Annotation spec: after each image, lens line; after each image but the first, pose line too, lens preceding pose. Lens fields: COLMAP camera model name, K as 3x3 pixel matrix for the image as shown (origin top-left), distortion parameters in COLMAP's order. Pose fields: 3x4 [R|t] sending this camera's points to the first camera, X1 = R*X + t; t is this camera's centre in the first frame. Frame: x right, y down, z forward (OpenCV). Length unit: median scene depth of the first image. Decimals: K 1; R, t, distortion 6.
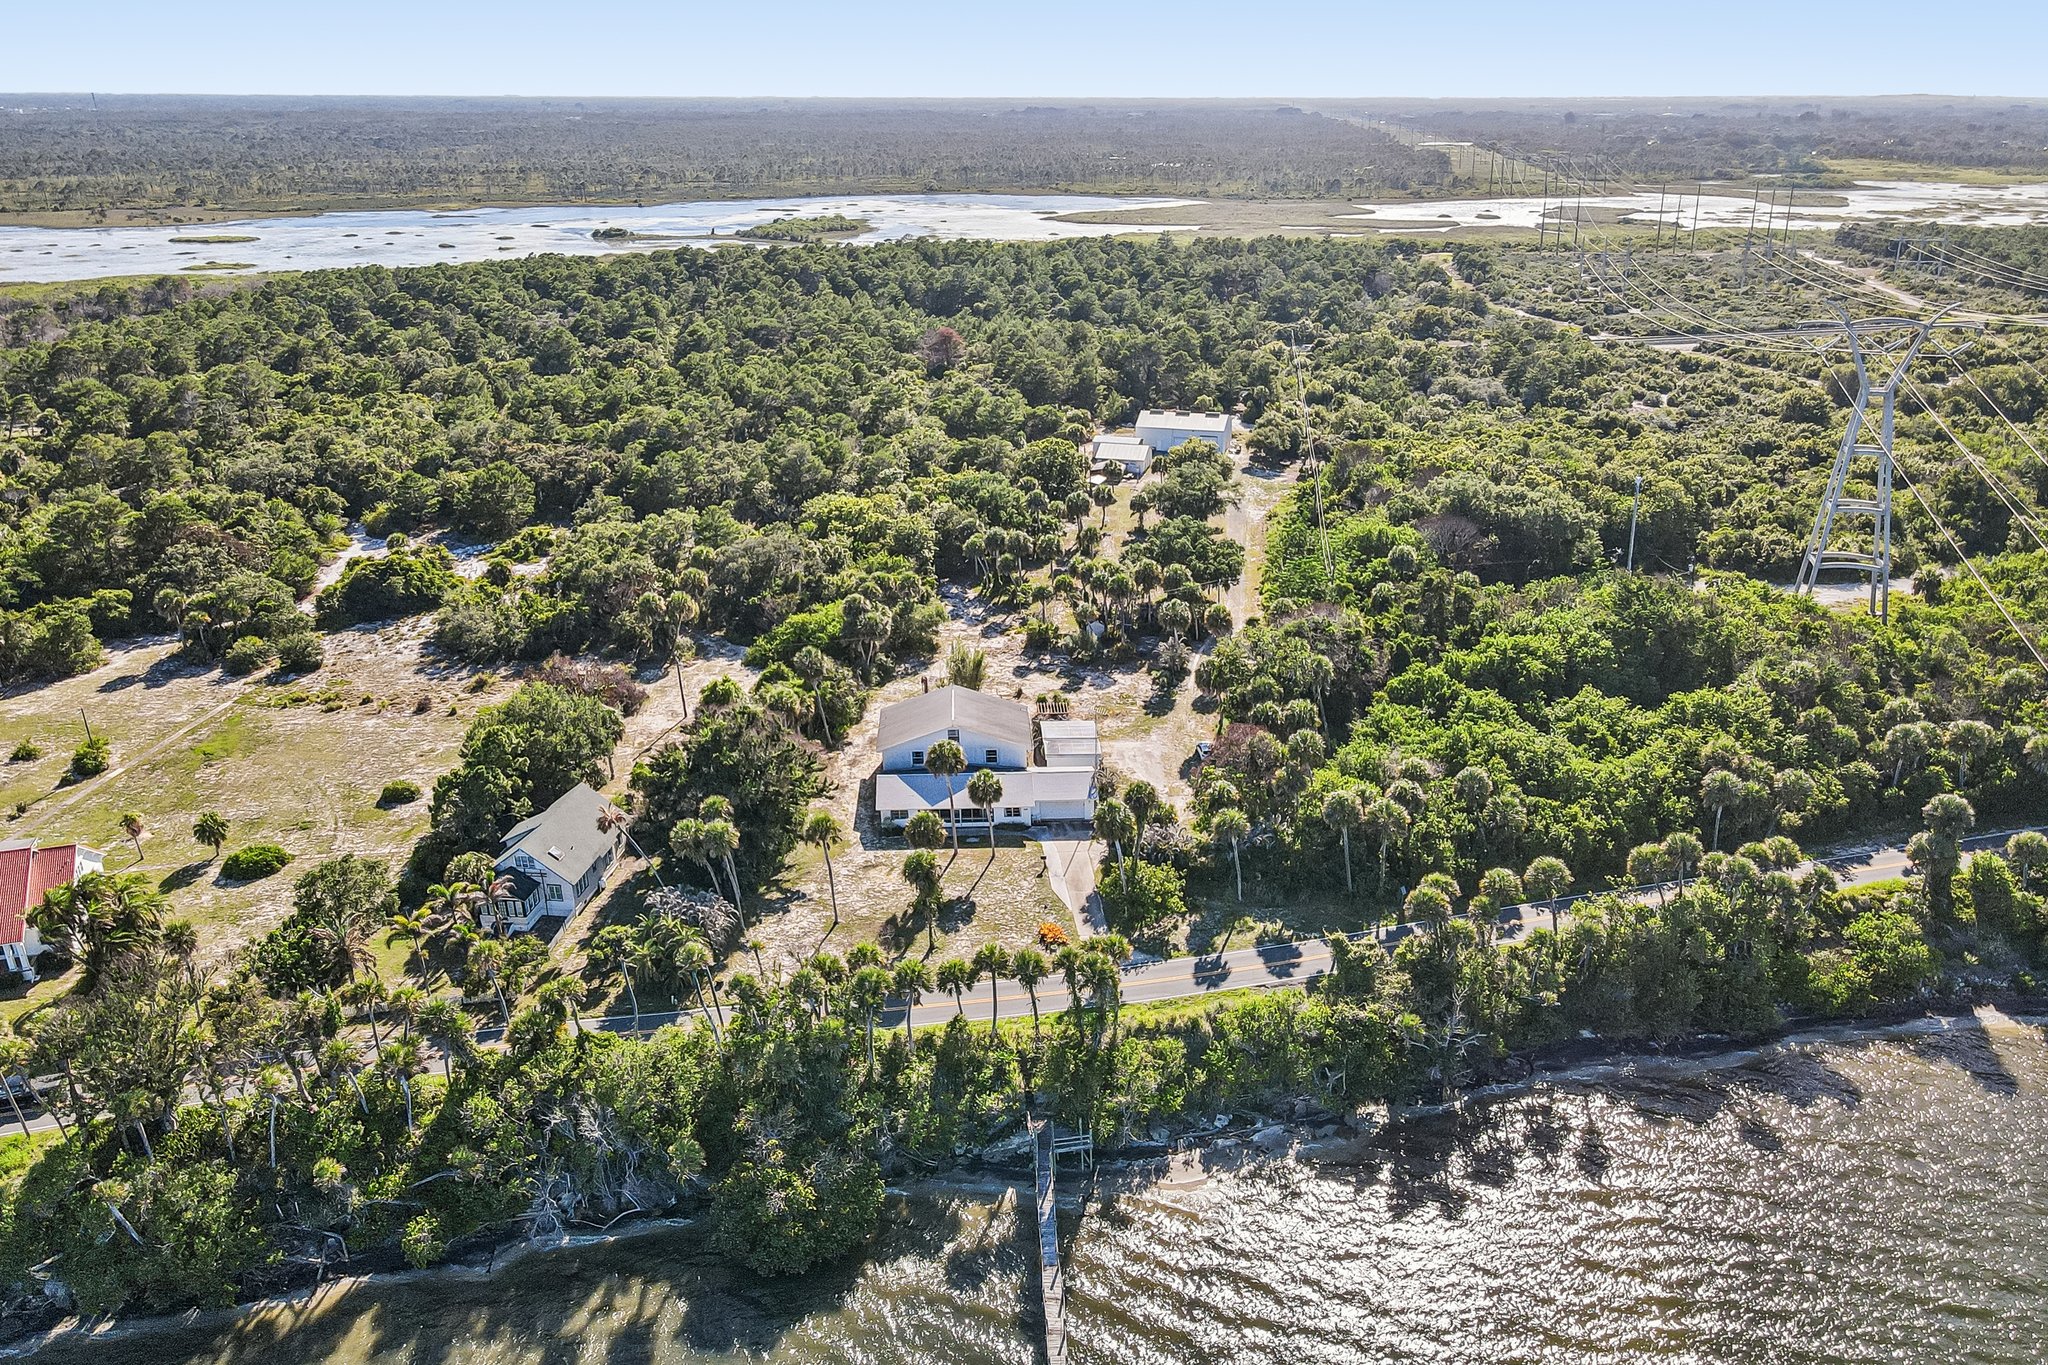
lens RADIAL K [[1497.1, 0, 1017.8], [0, 1497.1, 691.3], [0, 0, 1]] dist [0.000308, 0.004877]
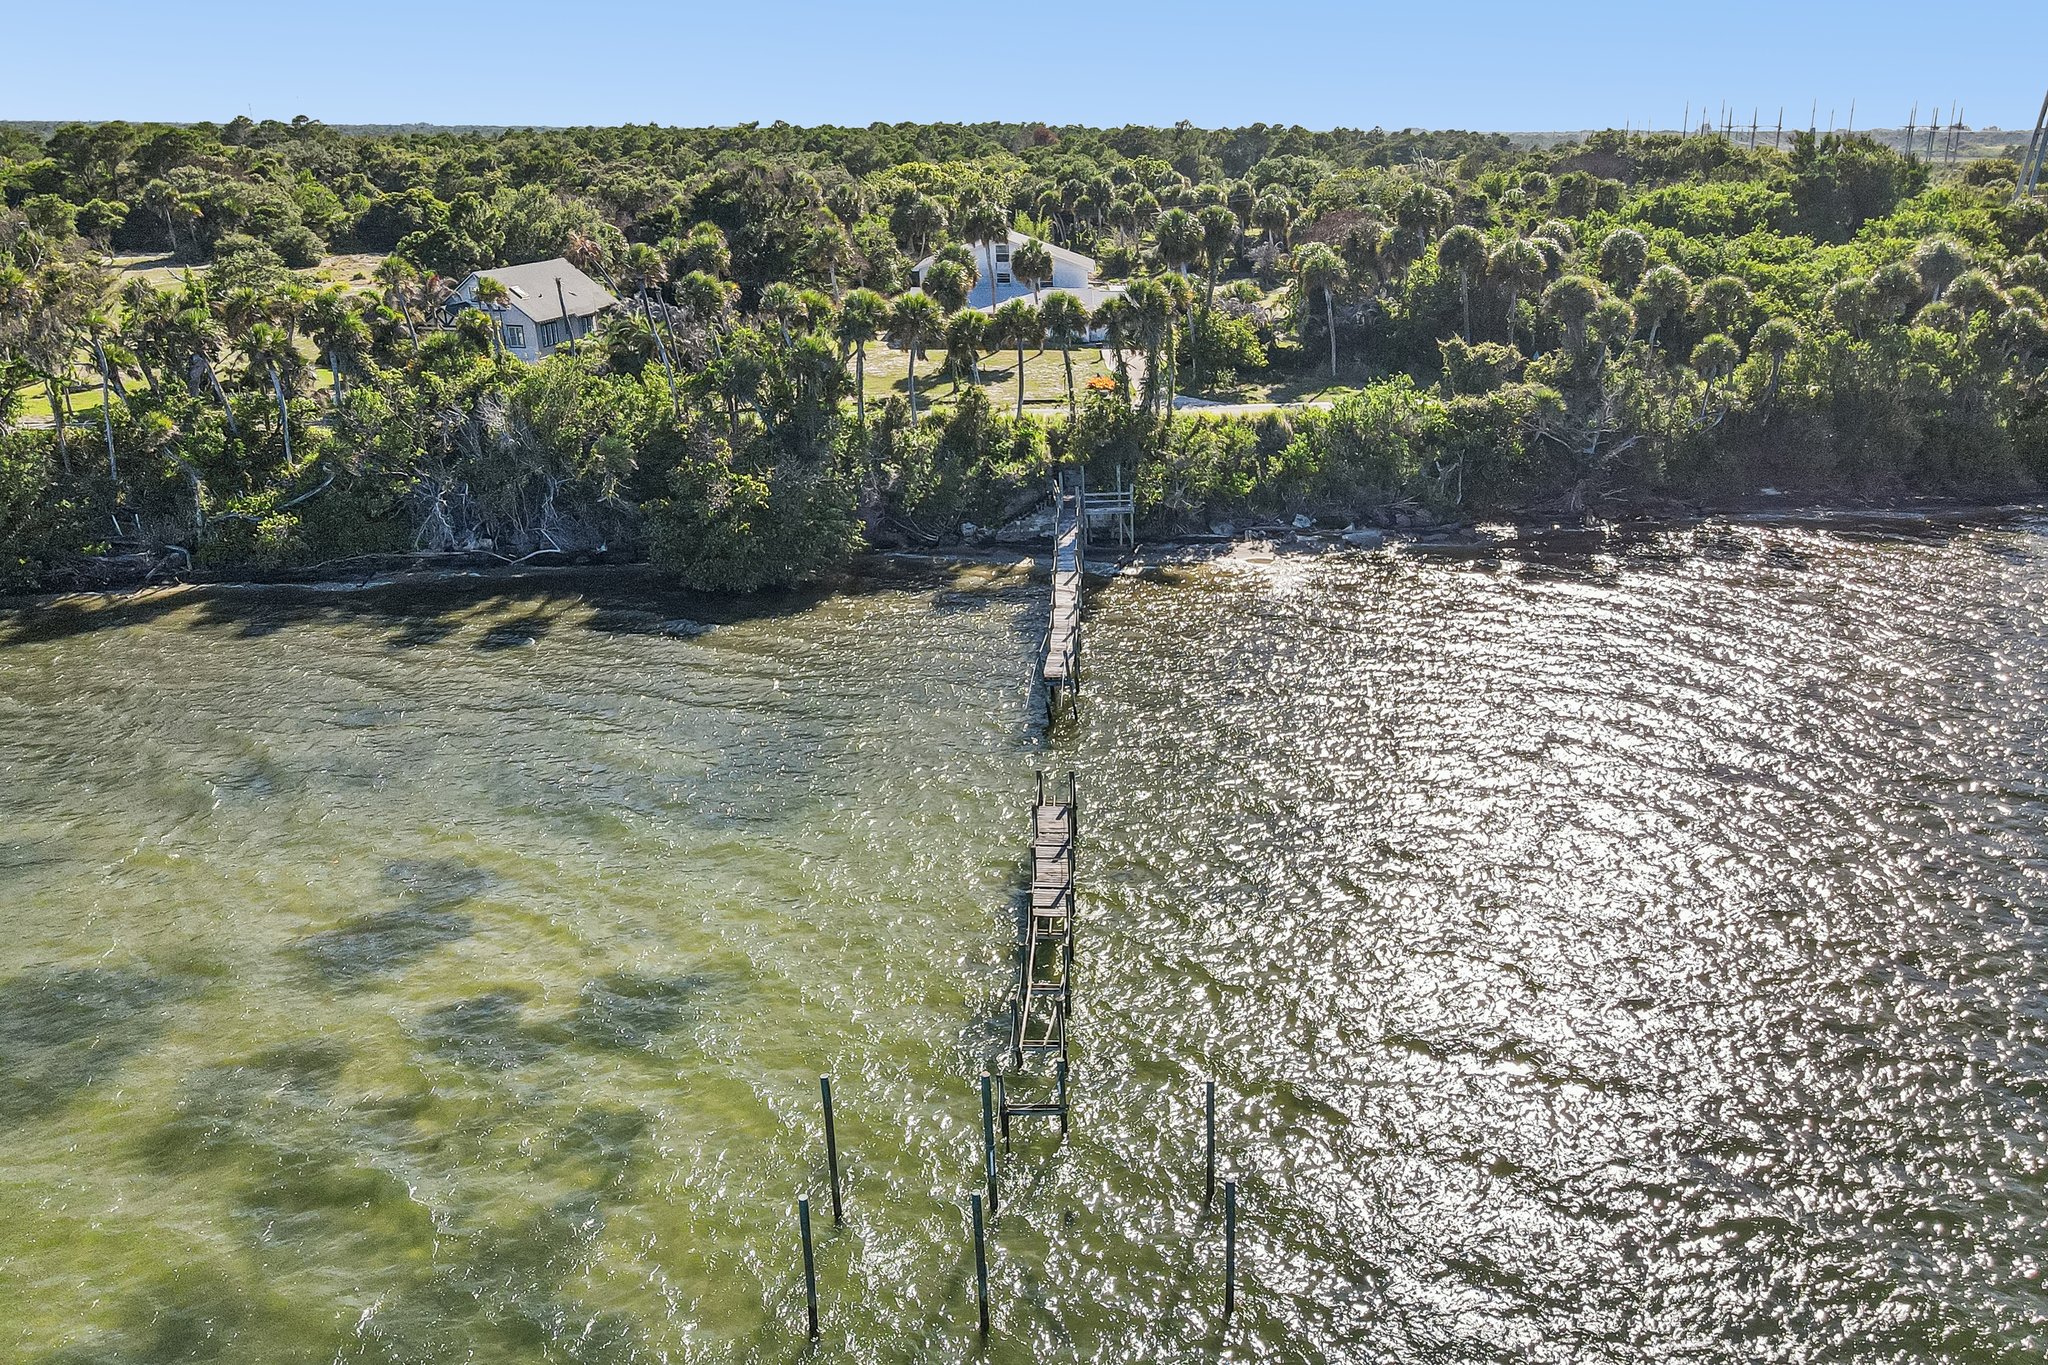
lens RADIAL K [[1497.1, 0, 1031.6], [0, 1497.1, 677.6], [0, 0, 1]] dist [0.000308, 0.004877]
pose [[0.997829, 0.026676, -0.060209, 0.031197], [-0.028295, 0.999256, -0.026206, 0.281713], [0.059465, 0.027853, 0.997842, 0.147628]]
